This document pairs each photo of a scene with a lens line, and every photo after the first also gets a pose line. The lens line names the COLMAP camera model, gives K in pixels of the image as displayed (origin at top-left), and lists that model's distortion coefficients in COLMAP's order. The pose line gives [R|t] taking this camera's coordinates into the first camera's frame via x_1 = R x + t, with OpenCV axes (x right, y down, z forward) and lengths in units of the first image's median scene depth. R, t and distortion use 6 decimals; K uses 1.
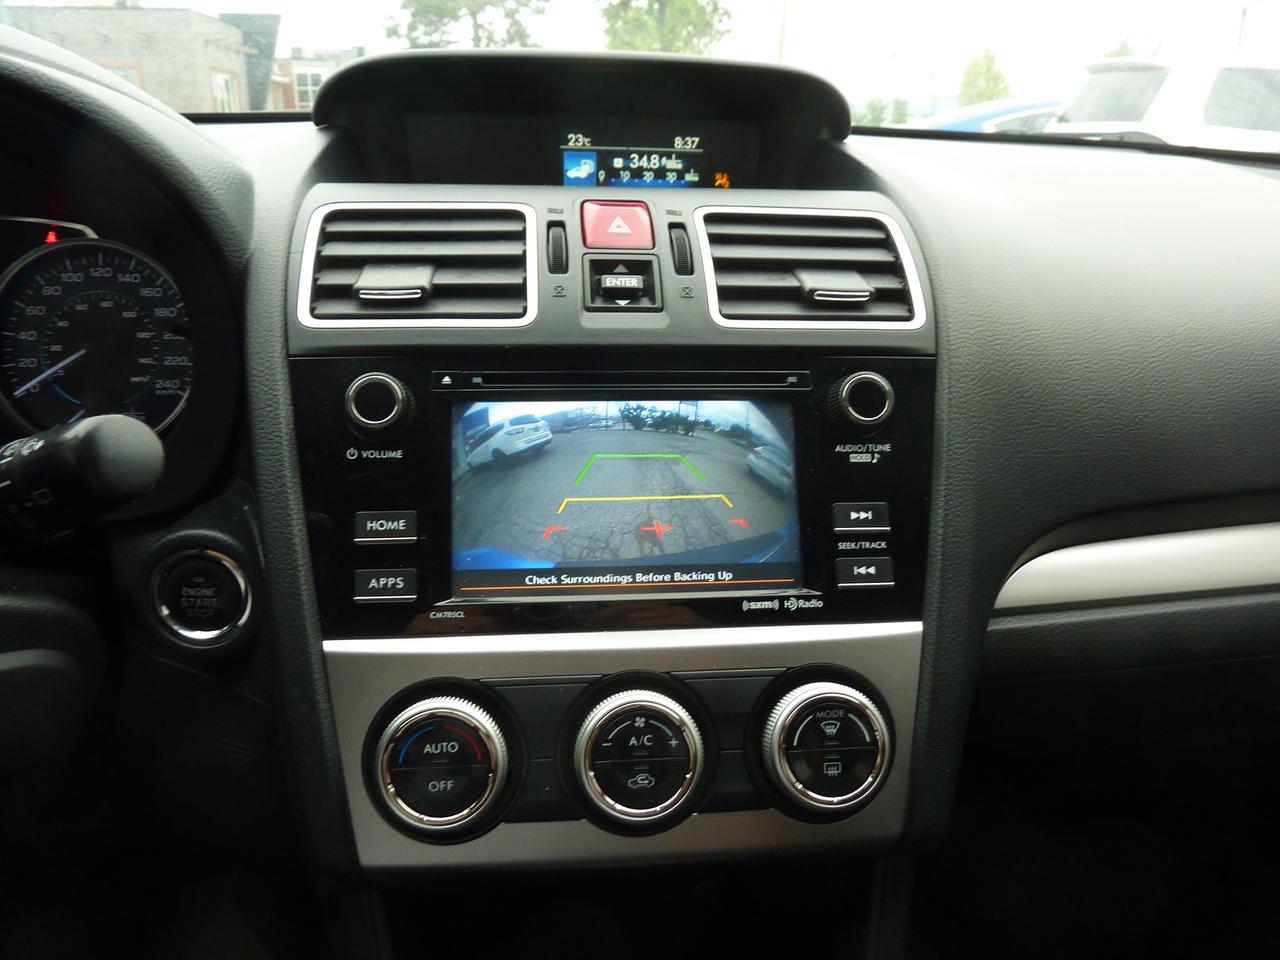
lens RADIAL K [[979.7, 0, 639.4], [0, 979.7, 465.9], [0, 0, 1]] dist [-0.036233, -0.002669]
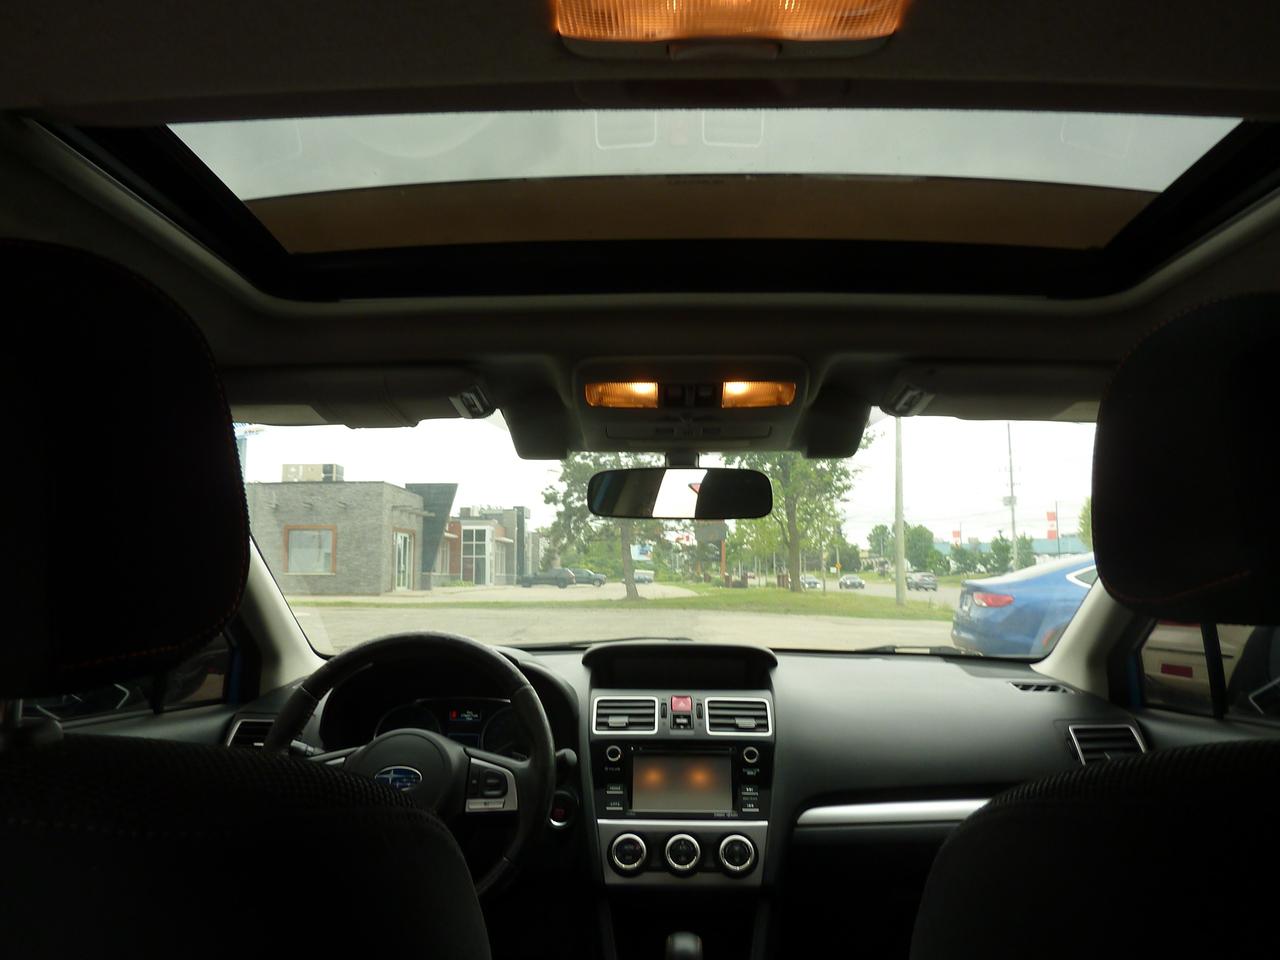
lens RADIAL K [[966.9, 0, 640.0], [0, 966.9, 480.0], [0, 0, 1]] dist [-0.006757, -0.004262]
pose [[0.990694, -0.030650, -0.132610, 0.309527], [-0.027115, 0.910338, -0.412977, 0.446767], [0.133378, 0.412730, 0.901035, -2.424210]]
